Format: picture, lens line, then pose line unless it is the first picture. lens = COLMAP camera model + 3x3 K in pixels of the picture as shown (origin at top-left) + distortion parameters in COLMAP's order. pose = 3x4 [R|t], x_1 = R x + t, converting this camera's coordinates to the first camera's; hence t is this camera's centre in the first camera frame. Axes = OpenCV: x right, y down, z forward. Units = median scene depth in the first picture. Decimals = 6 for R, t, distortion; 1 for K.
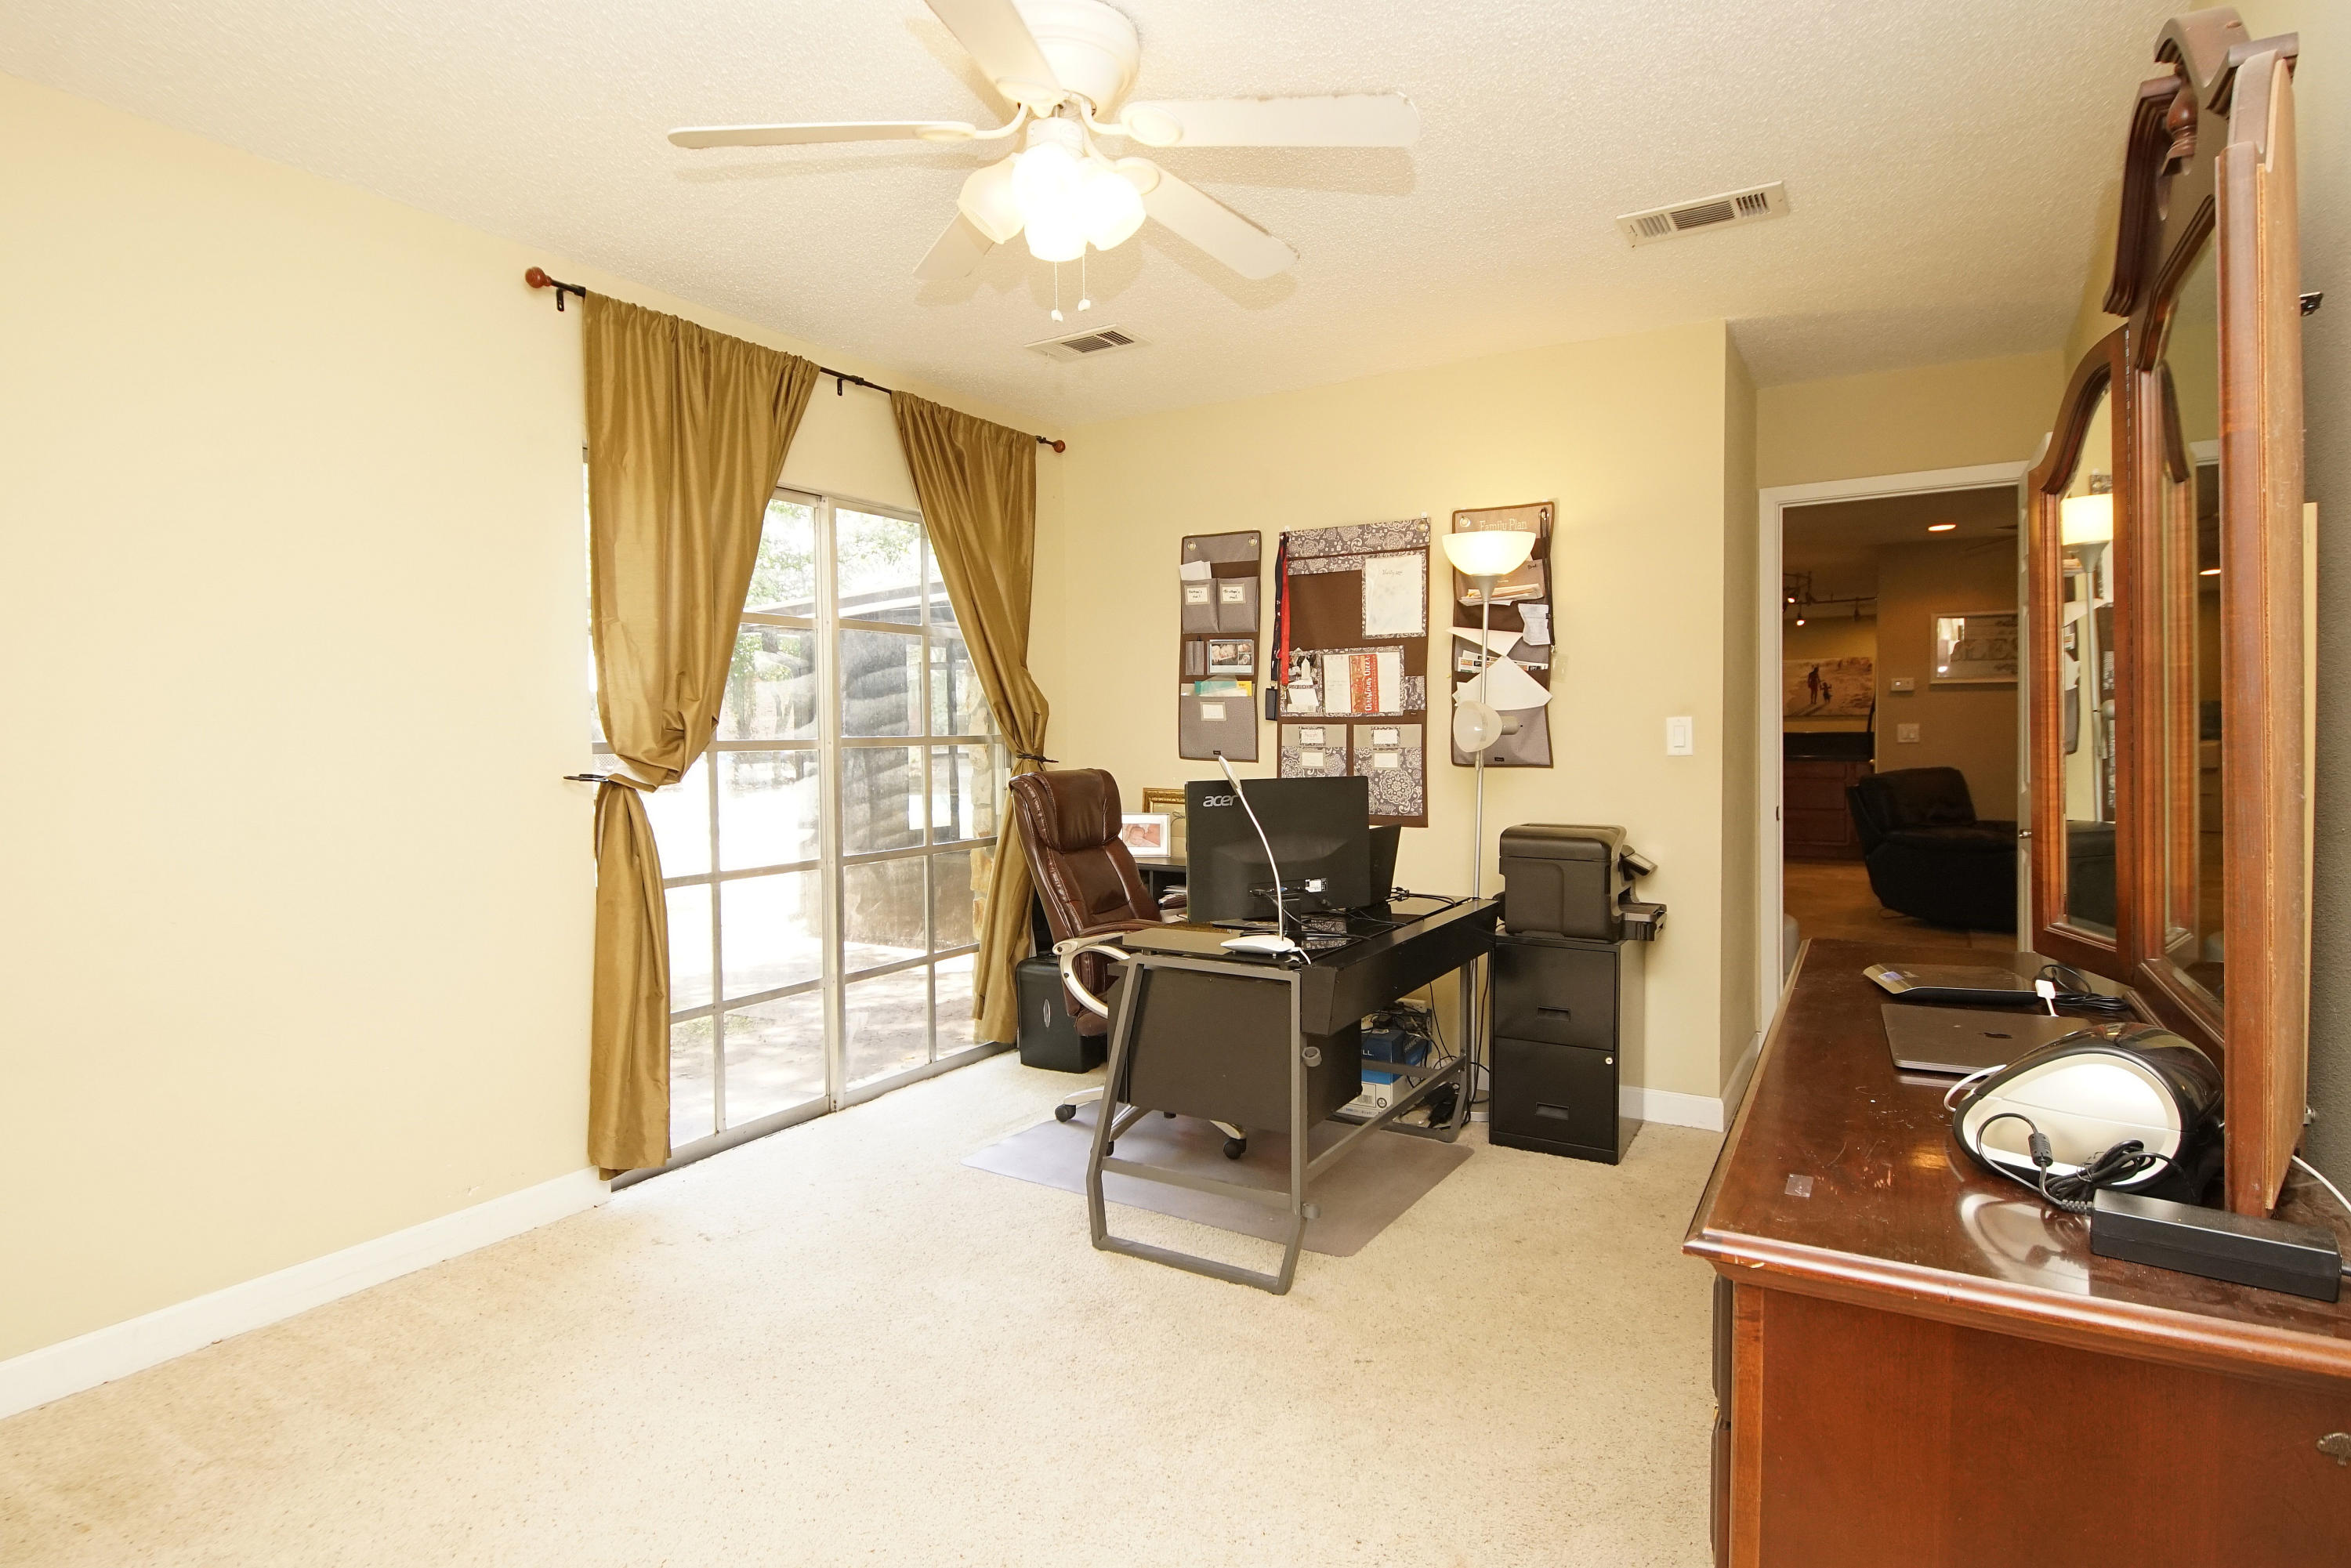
lens RADIAL K [[1259.7, 0, 1144.1], [0, 1259.7, 768.6], [0, 0, 1]] dist [0.038384, -0.035462]
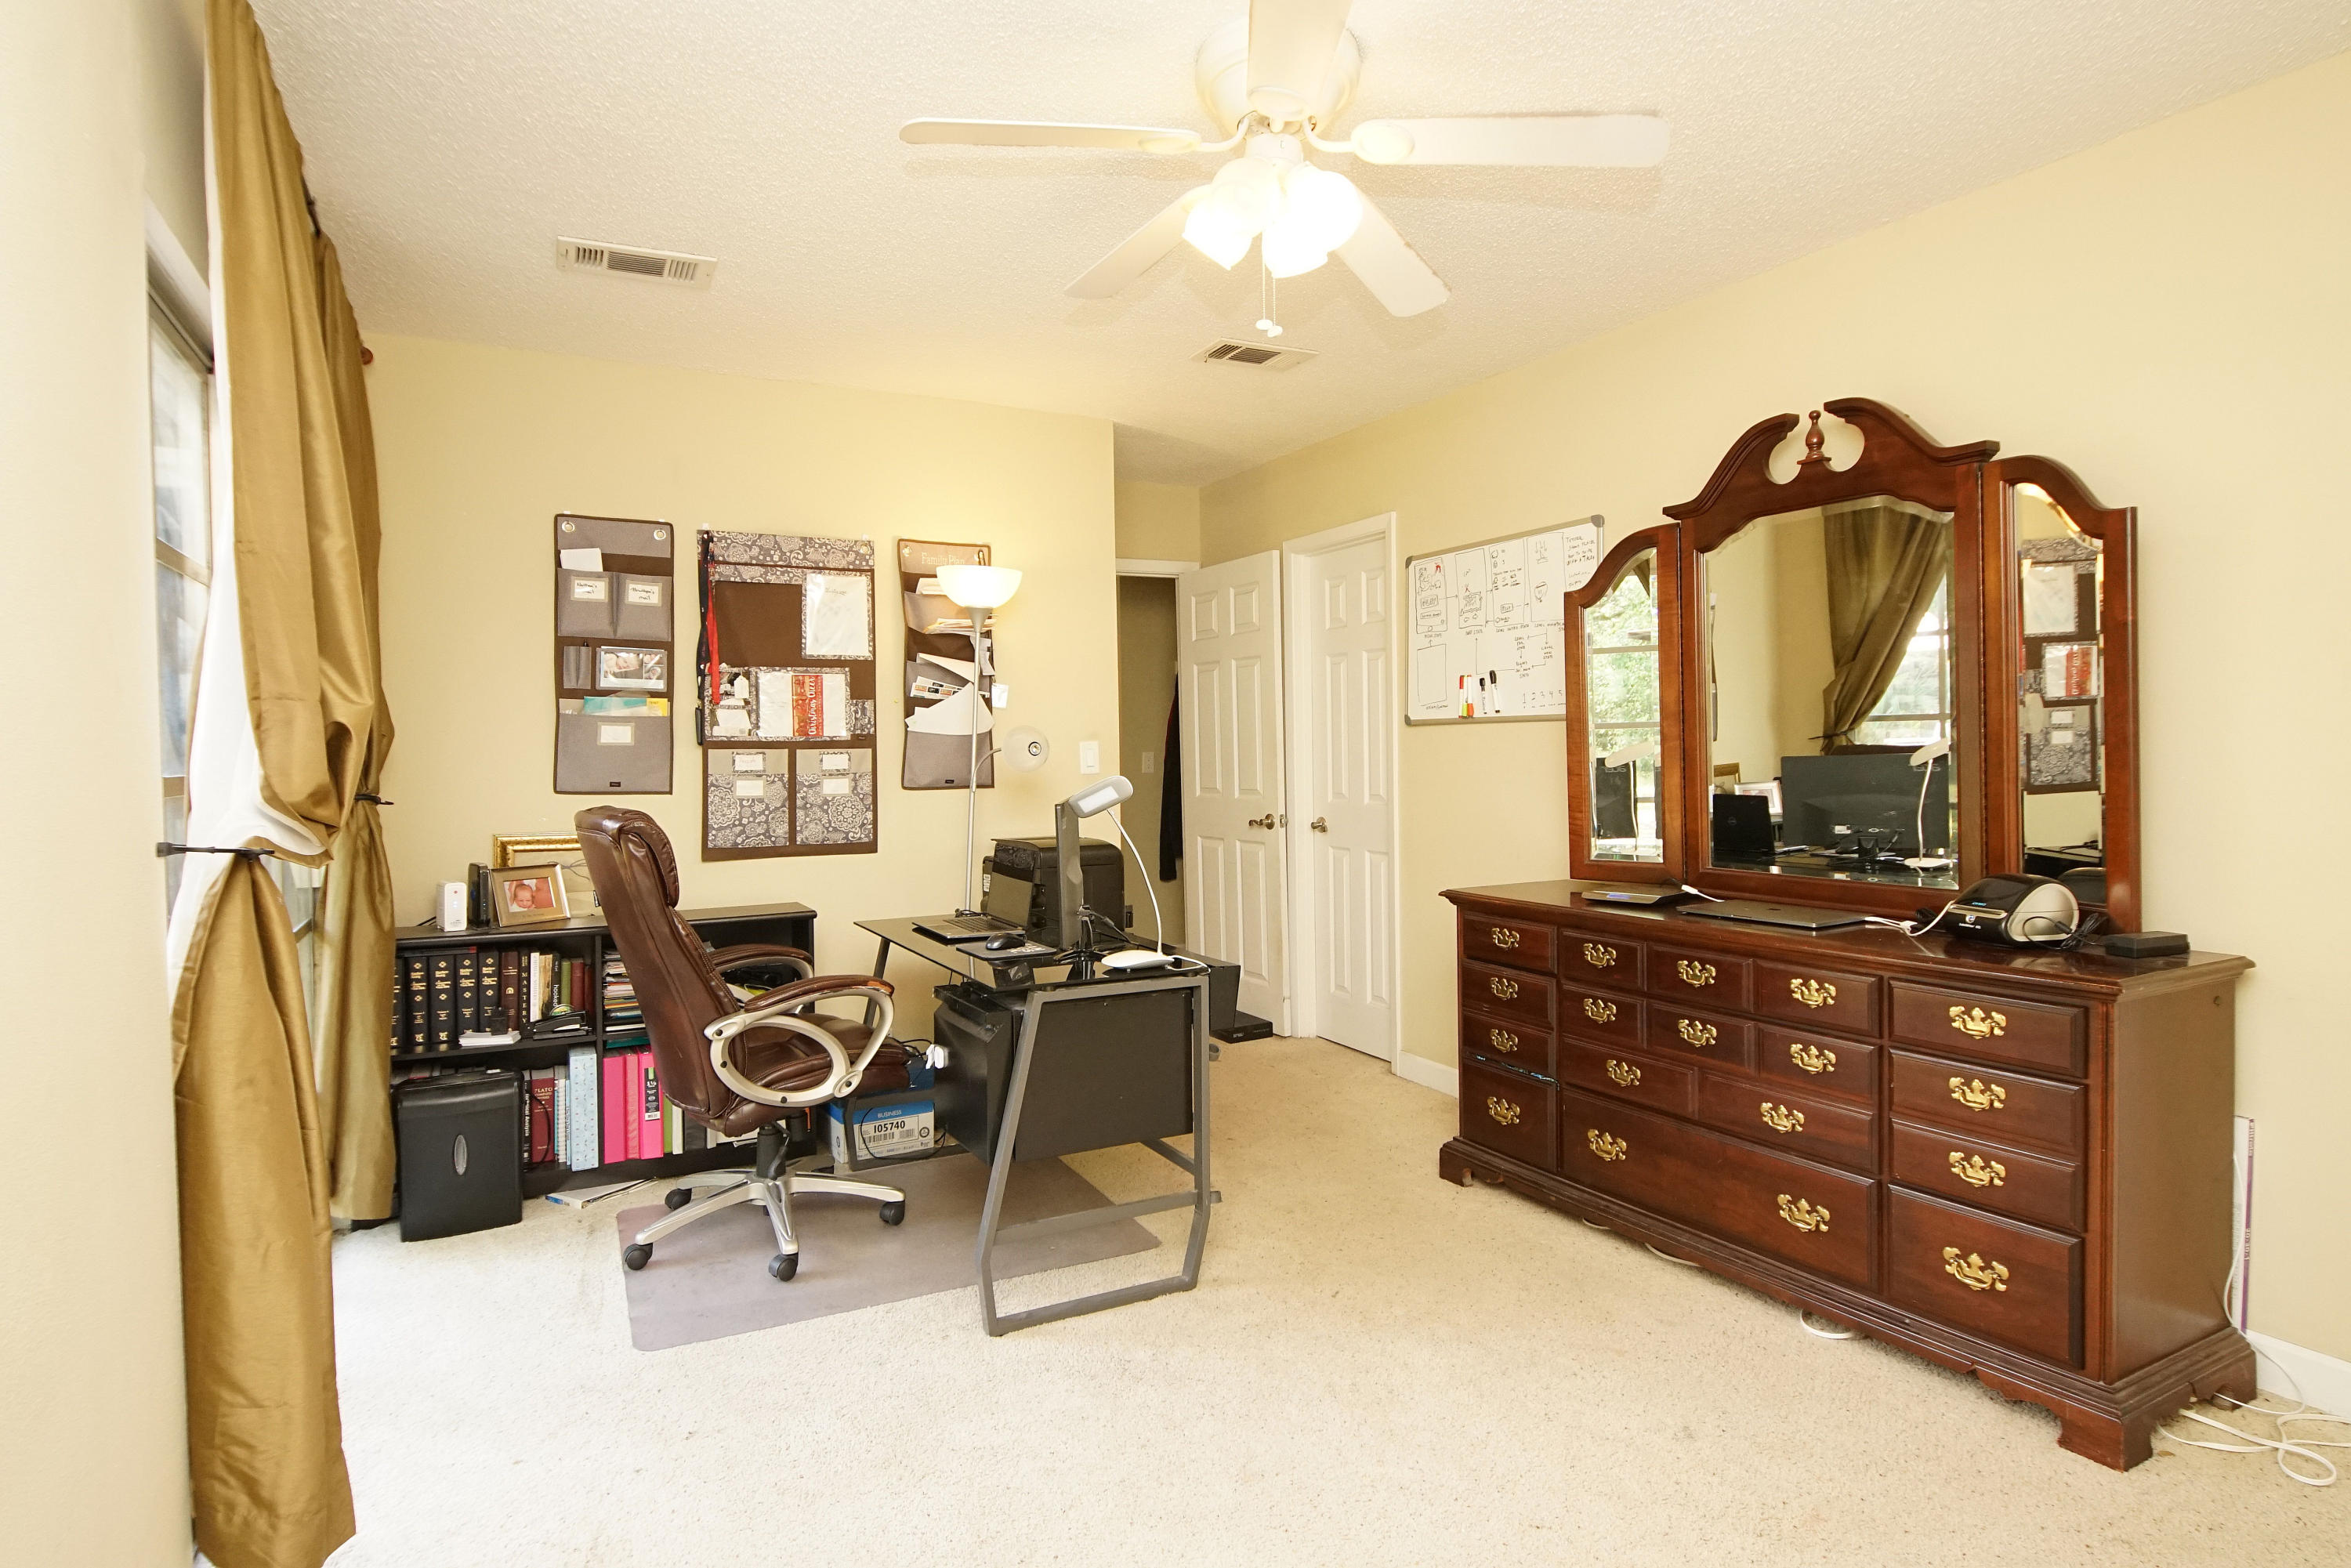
lens RADIAL K [[1259.7, 0, 1144.1], [0, 1259.7, 768.6], [0, 0, 1]] dist [0.038384, -0.035462]
pose [[0.519680, -0.015431, 0.854221, -0.499336], [0.037537, 0.999284, -0.004785, -0.006587], [-0.853536, 0.034552, 0.519887, 0.297152]]
